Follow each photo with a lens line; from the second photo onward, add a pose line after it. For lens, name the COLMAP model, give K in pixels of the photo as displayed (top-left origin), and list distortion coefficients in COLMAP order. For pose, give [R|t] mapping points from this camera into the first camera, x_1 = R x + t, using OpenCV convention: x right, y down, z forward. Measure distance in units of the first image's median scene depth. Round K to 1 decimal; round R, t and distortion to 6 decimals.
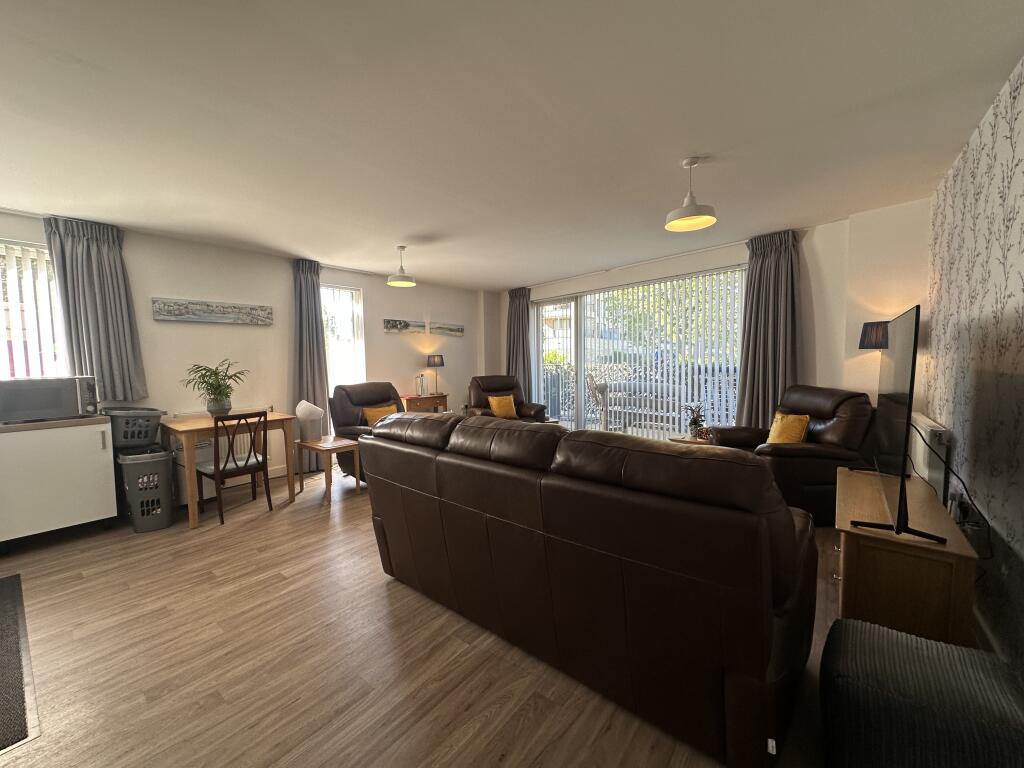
lens RADIAL K [[408.2, 0, 512.6], [0, 408.2, 381.6], [0, 0, 1]] dist [-0.001548, -0.000354]
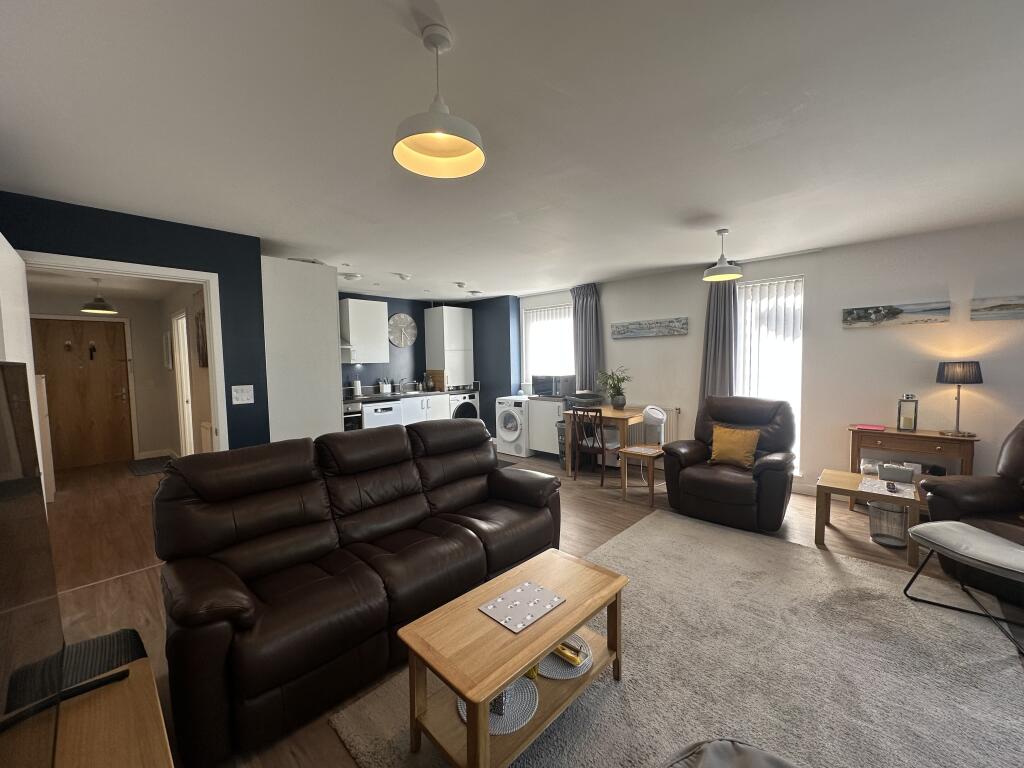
lens RADIAL K [[408.2, 0, 512.6], [0, 408.2, 381.6], [0, 0, 1]] dist [-0.001548, -0.000354]
pose [[-0.082750, 0.074629, -0.993772, 0.643370], [-0.037147, 0.996268, 0.077909, -0.096151], [0.995878, 0.043363, -0.079669, 0.756752]]
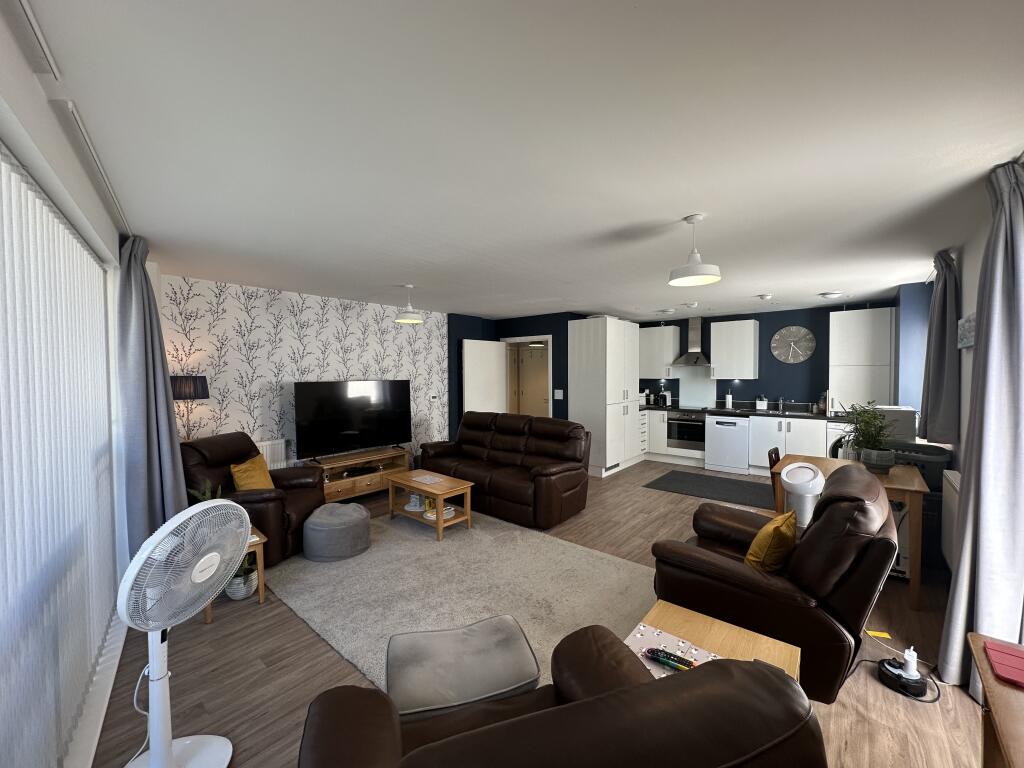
lens RADIAL K [[408.2, 0, 512.6], [0, 408.2, 381.6], [0, 0, 1]] dist [-0.001548, -0.000354]
pose [[-0.999067, 0.021024, 0.037733, -0.041022], [0.023931, 0.996640, 0.078337, -0.168288], [-0.035960, 0.079167, -0.996213, 1.794447]]
